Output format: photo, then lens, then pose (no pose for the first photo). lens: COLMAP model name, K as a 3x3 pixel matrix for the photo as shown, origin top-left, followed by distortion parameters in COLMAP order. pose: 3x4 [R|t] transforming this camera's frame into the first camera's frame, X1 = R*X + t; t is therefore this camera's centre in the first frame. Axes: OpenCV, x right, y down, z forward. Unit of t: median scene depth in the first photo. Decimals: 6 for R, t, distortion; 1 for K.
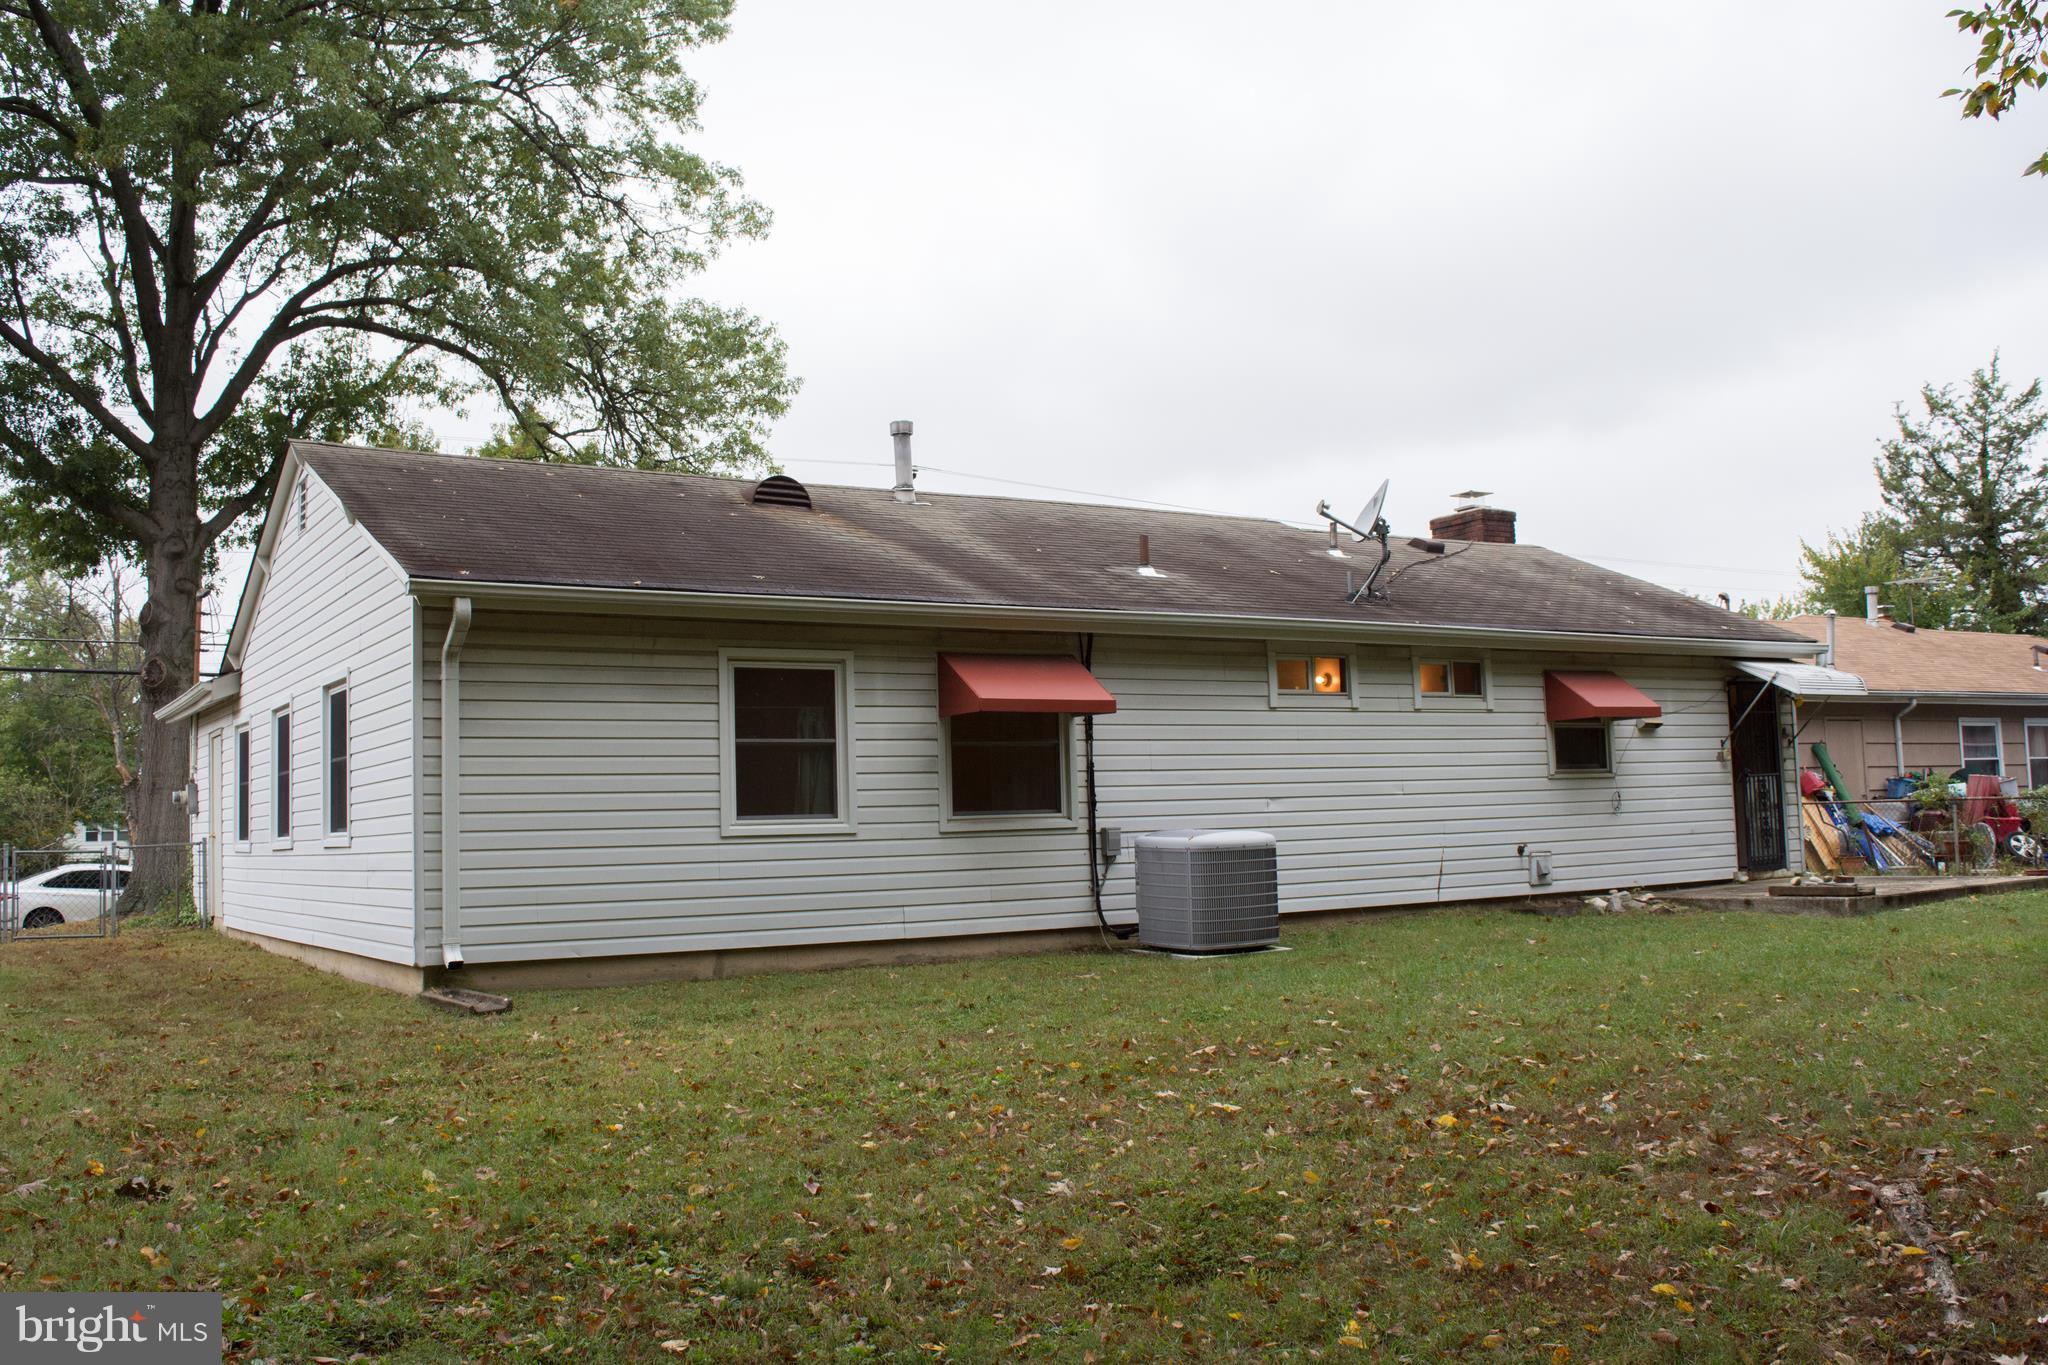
lens RADIAL K [[1828.8, 0, 1024.0], [0, 1828.8, 682.5], [0, 0, 1]] dist [-0.108242, 0.057944]
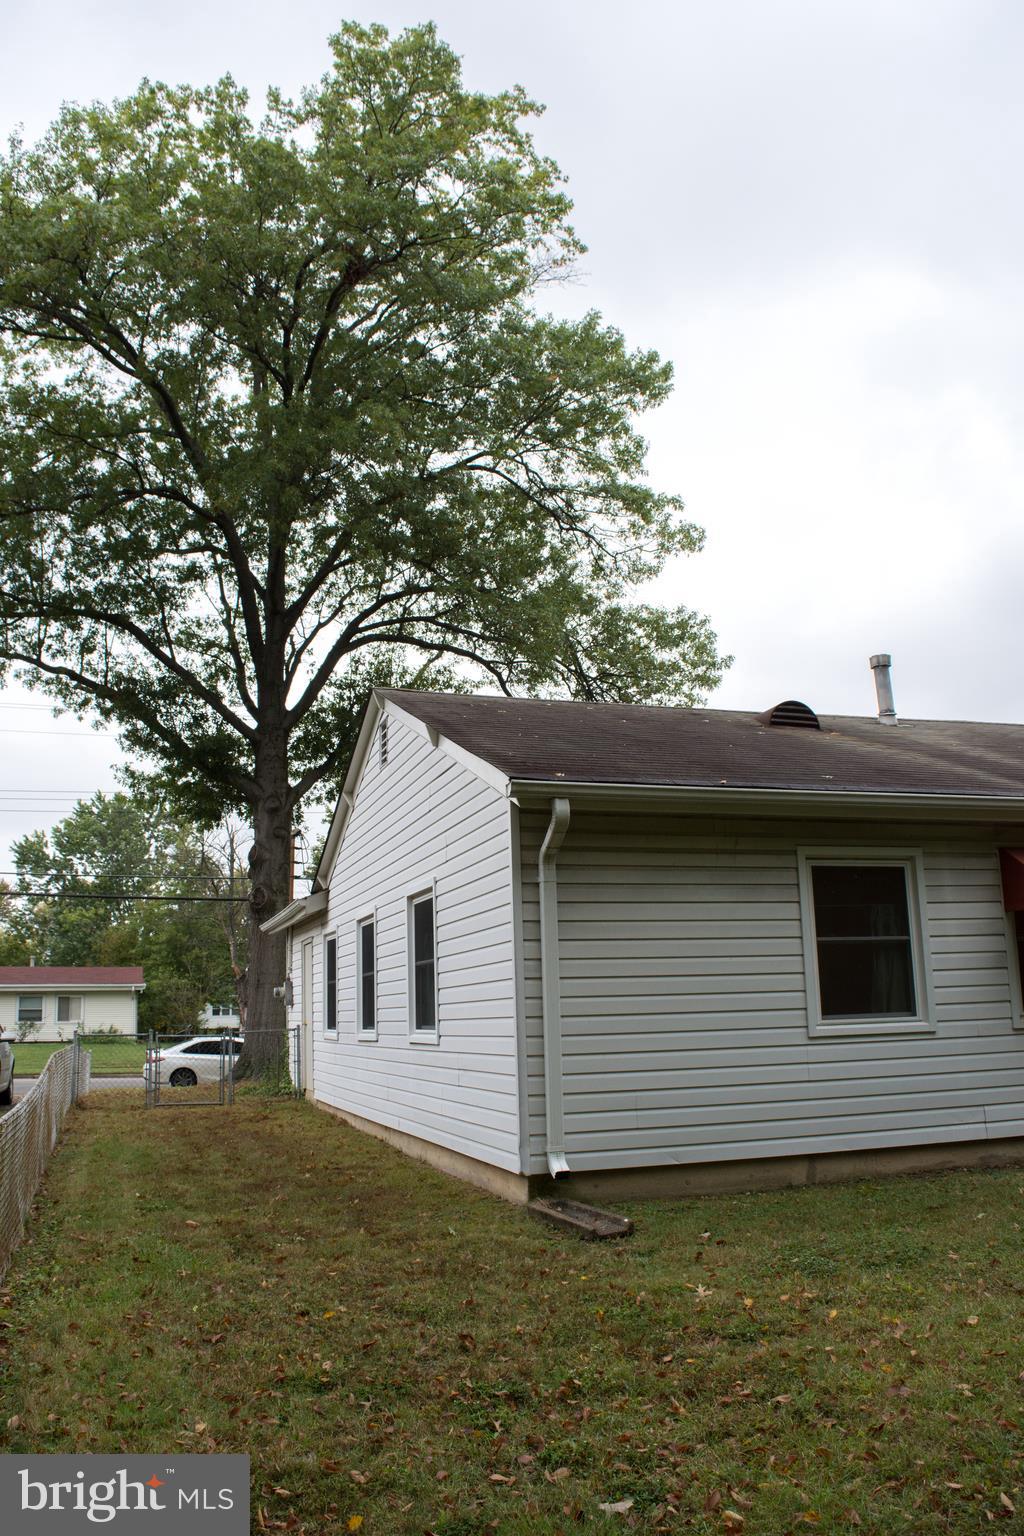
lens RADIAL K [[1202.2, 0, 463.3], [0, 1202.2, 765.6], [0, 0, 1]] dist [-0.097937, 0.022821]
pose [[0.960873, -0.049165, -0.272592, -0.087223], [0.016968, 0.992721, -0.119236, 0.006371], [0.276470, 0.109945, 0.954713, 0.169503]]
